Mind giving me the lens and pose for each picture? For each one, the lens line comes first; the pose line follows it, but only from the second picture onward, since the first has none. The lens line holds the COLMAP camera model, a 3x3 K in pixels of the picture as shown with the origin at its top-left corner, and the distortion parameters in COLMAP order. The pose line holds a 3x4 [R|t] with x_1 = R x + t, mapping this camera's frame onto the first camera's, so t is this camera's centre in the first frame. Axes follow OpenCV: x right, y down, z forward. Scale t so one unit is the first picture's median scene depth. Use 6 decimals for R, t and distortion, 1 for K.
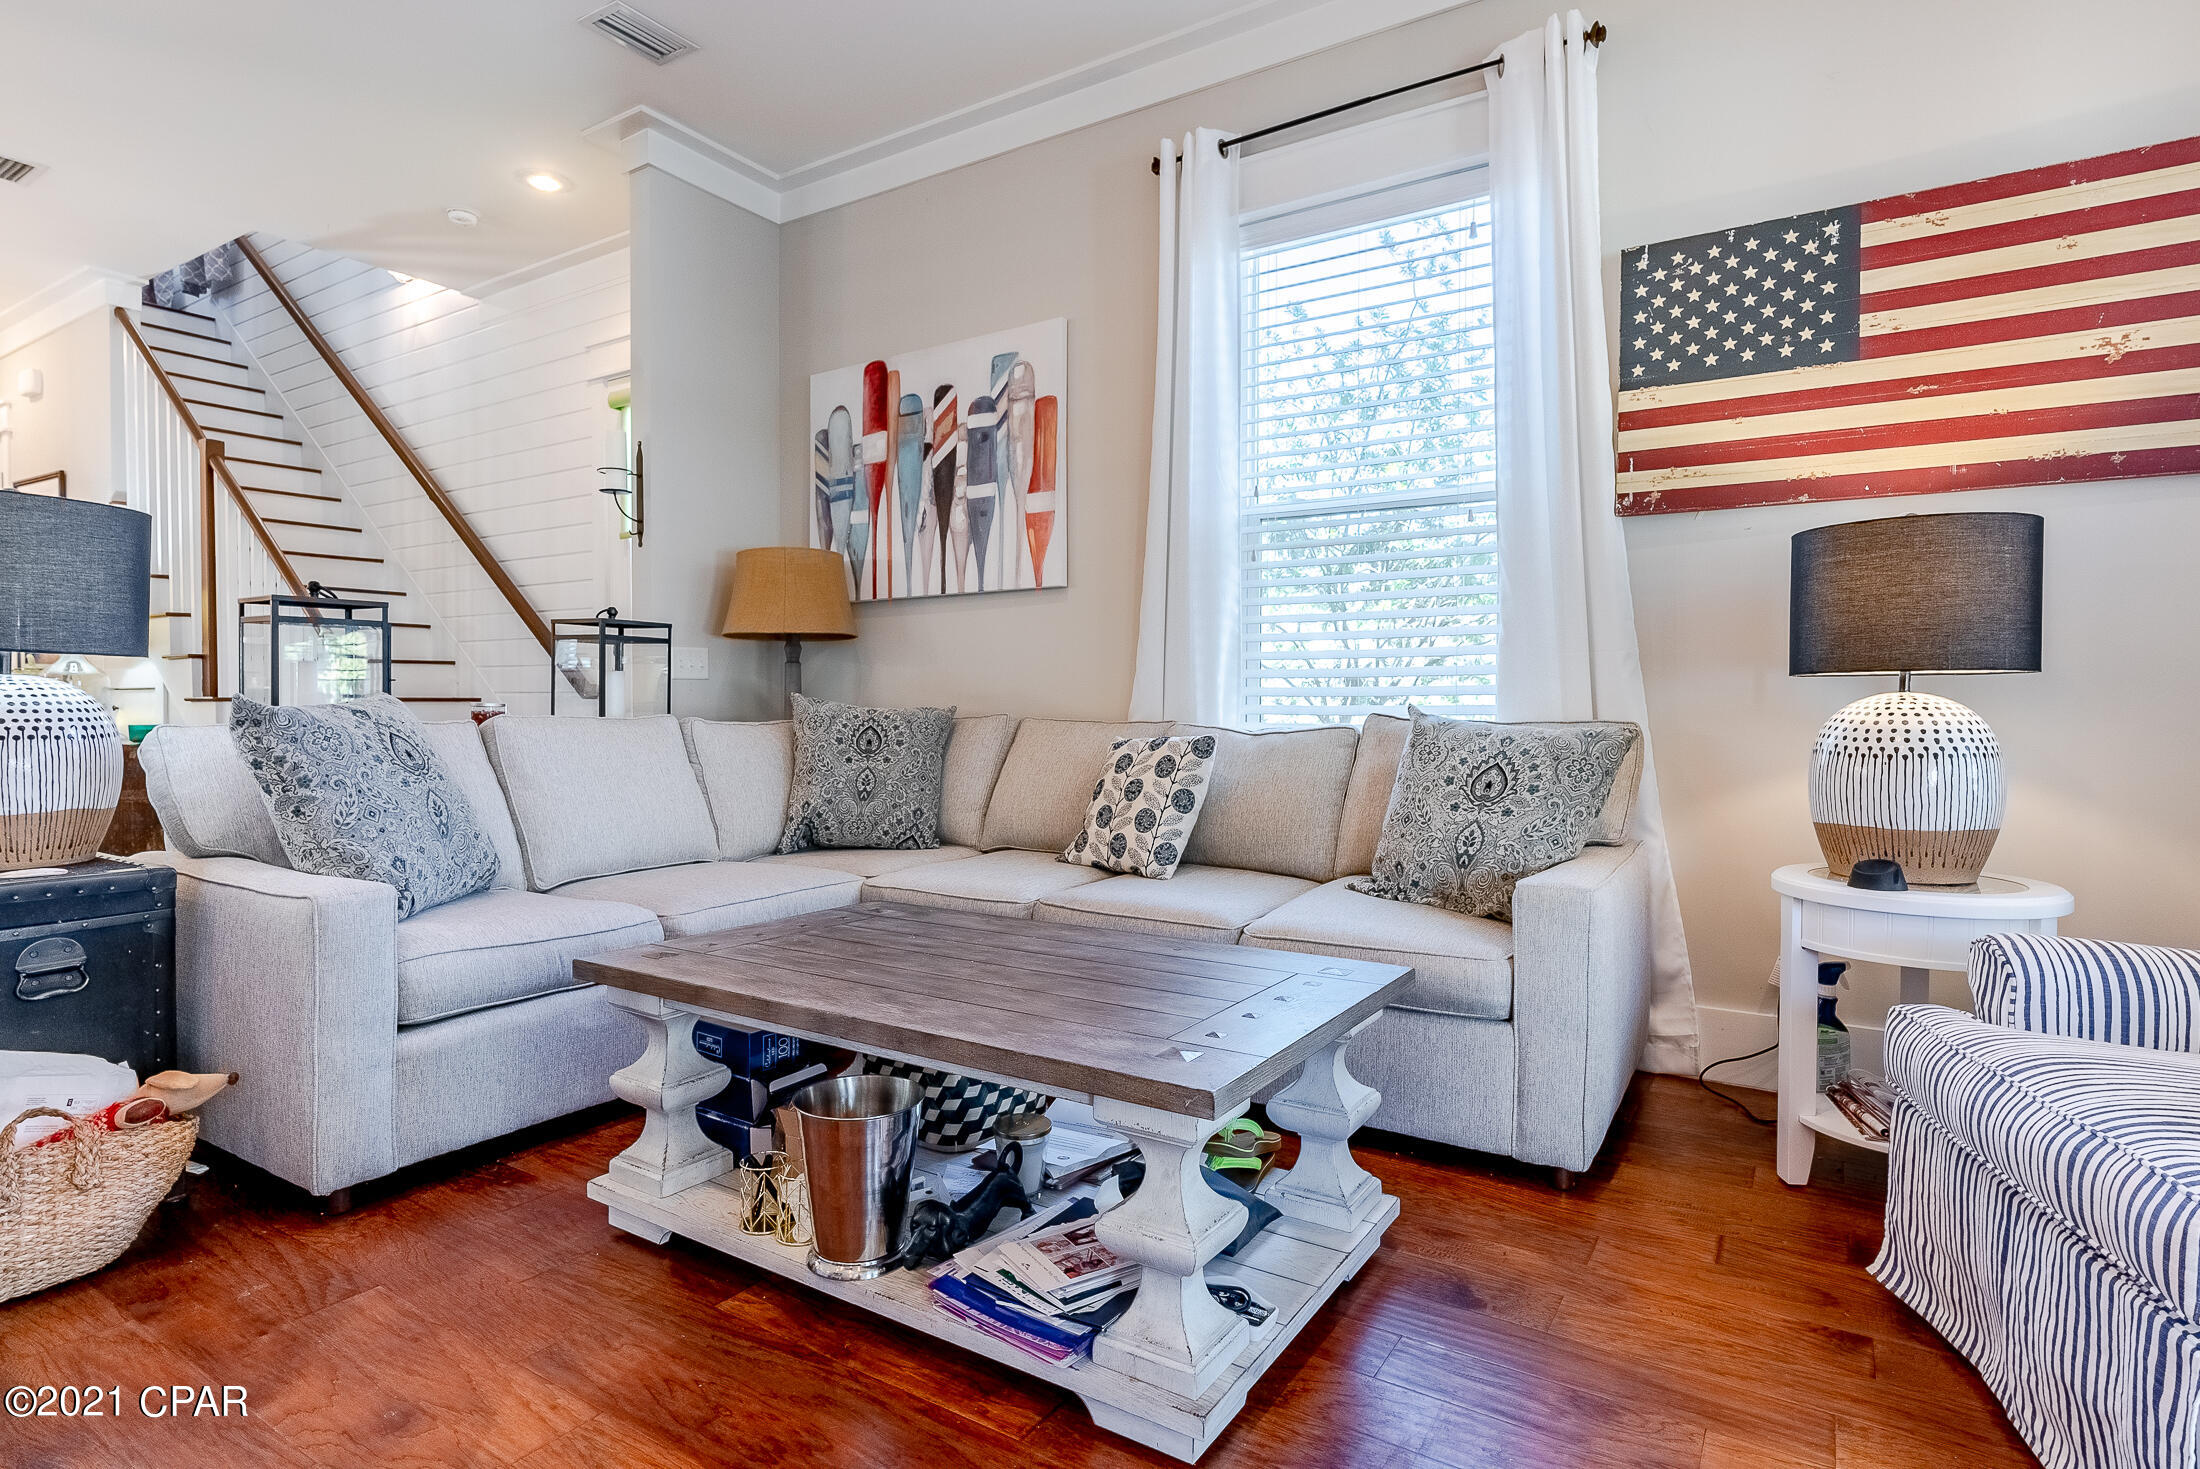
lens RADIAL K [[1113.7, 0, 1104.6], [0, 1113.7, 729.8], [0, 0, 1]] dist [-0.001755, 0.000750]
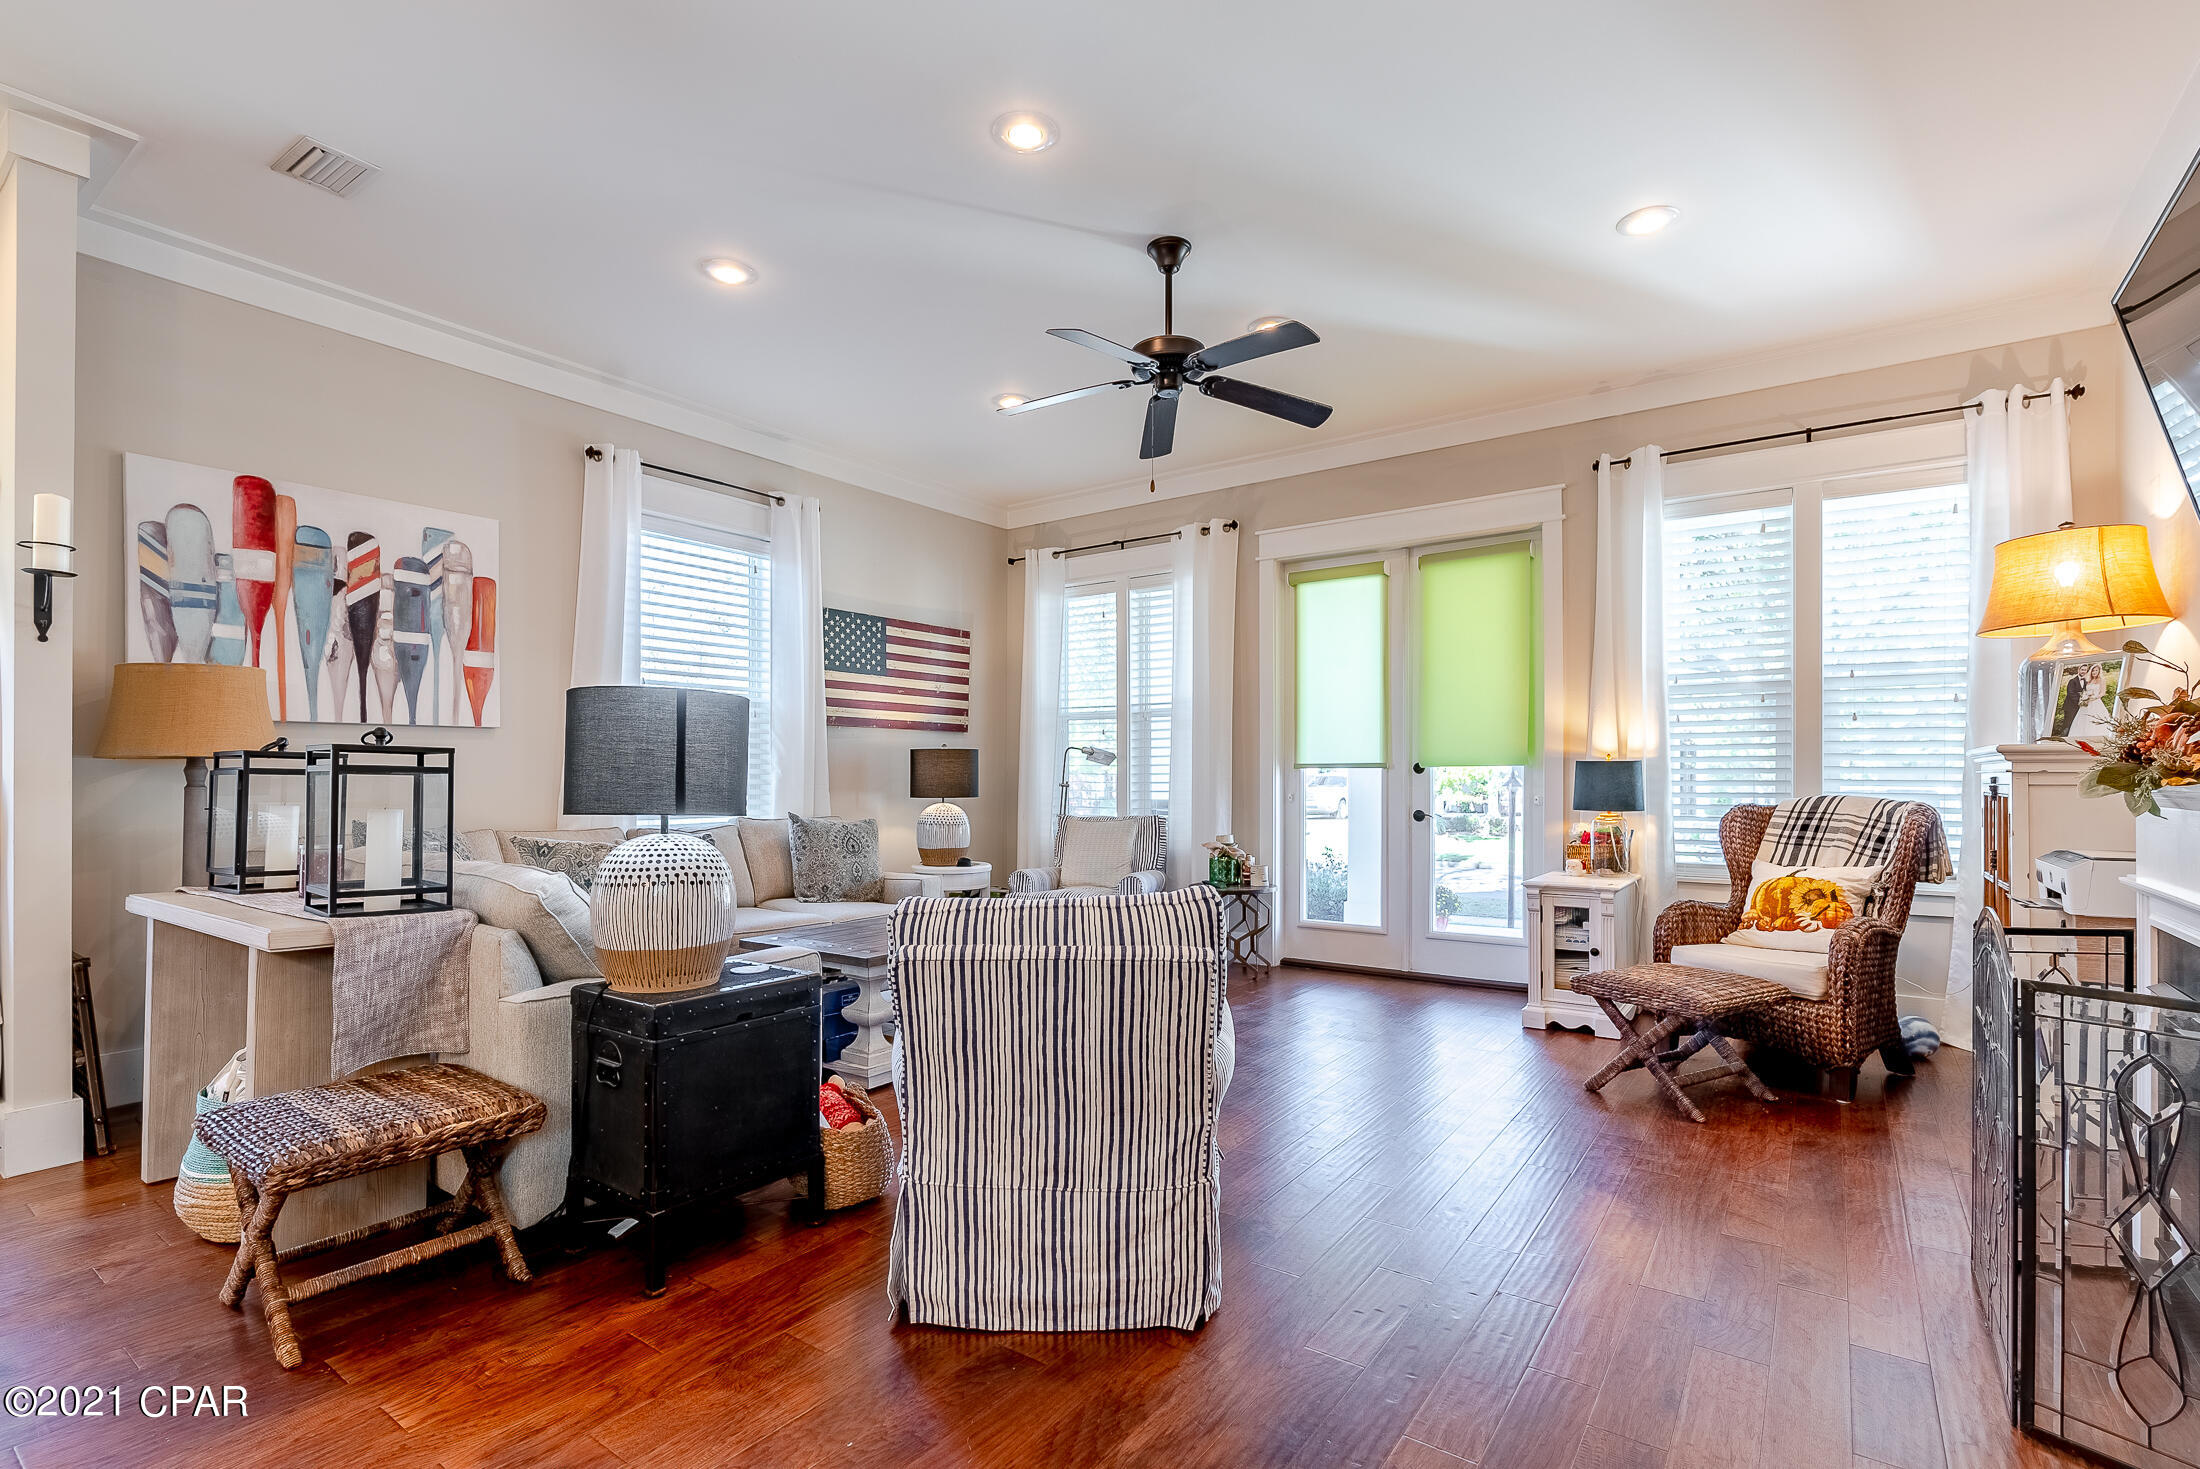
lens RADIAL K [[1033.5, 0, 1111.4], [0, 1033.5, 755.9], [0, 0, 1]] dist [-0.004048, -0.000213]
pose [[0.052516, 0.014855, 0.998510, -1.134725], [0.019679, 0.999680, -0.015907, -0.060722], [-0.998426, 0.020485, 0.052207, 0.221325]]
